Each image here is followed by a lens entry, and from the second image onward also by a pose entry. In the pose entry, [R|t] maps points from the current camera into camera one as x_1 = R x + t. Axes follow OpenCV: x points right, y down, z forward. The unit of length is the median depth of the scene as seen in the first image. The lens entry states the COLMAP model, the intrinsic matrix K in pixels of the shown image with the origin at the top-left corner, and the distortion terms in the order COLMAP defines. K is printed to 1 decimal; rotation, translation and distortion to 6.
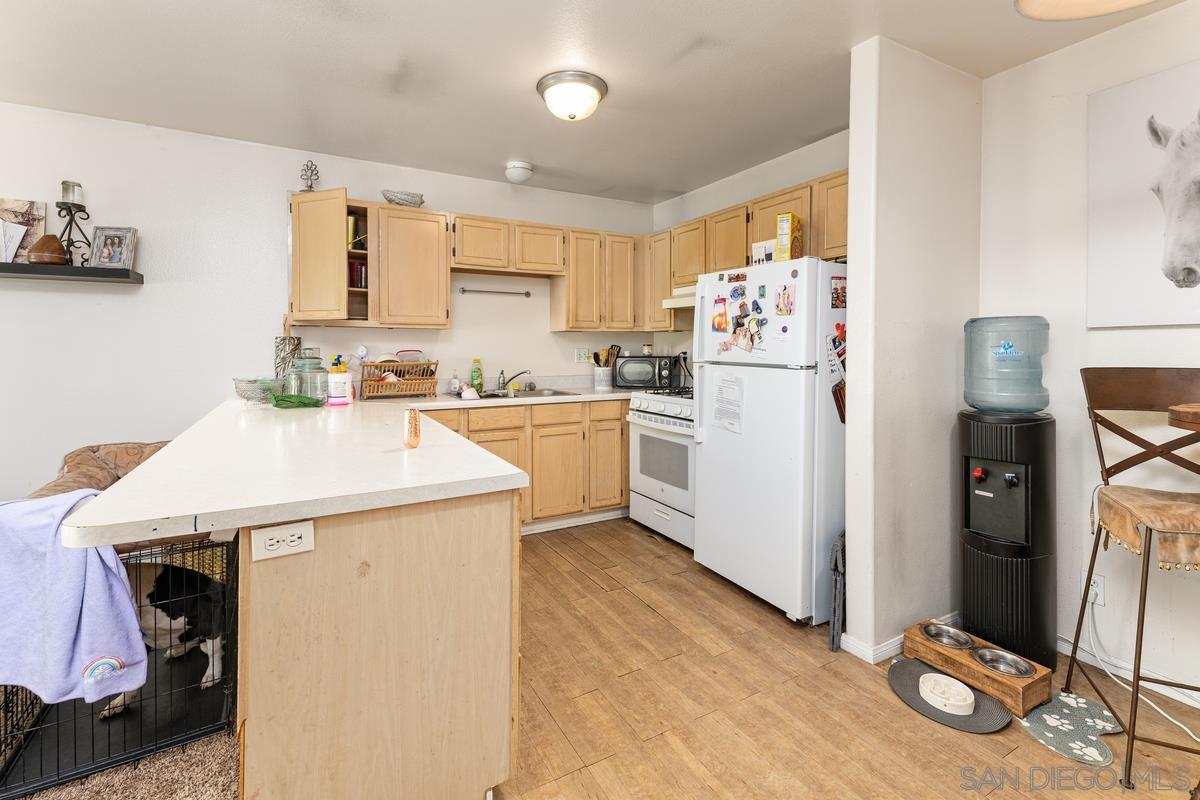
lens RADIAL K [[523.9, 0, 594.4], [0, 523.9, 356.3], [0, 0, 1]] dist [0.019956, 0.000057]
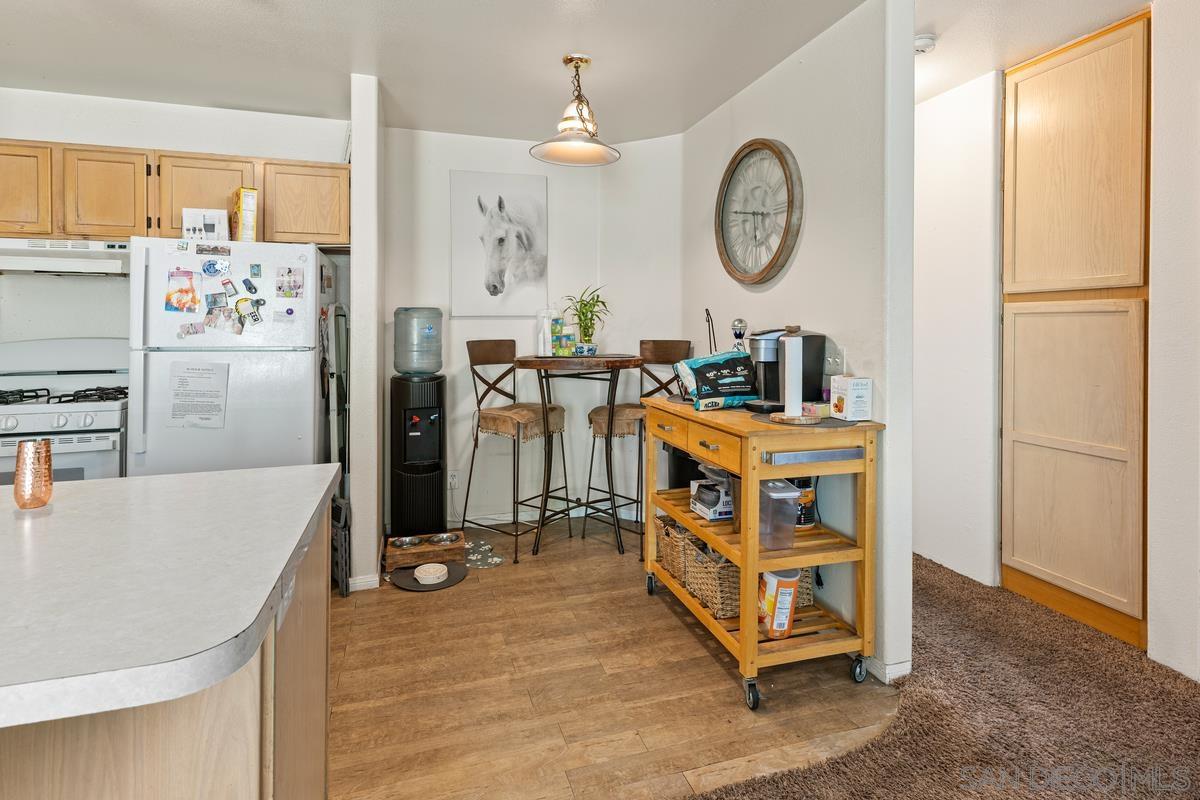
lens RADIAL K [[595.0, 0, 589.5], [0, 595.0, 350.7], [0, 0, 1]] dist [0.000590, 0.000202]
pose [[0.211345, -0.037856, 0.976678, -0.563115], [0.023322, 0.999160, 0.033681, -0.001316], [-0.977133, 0.015660, 0.212051, 0.179204]]
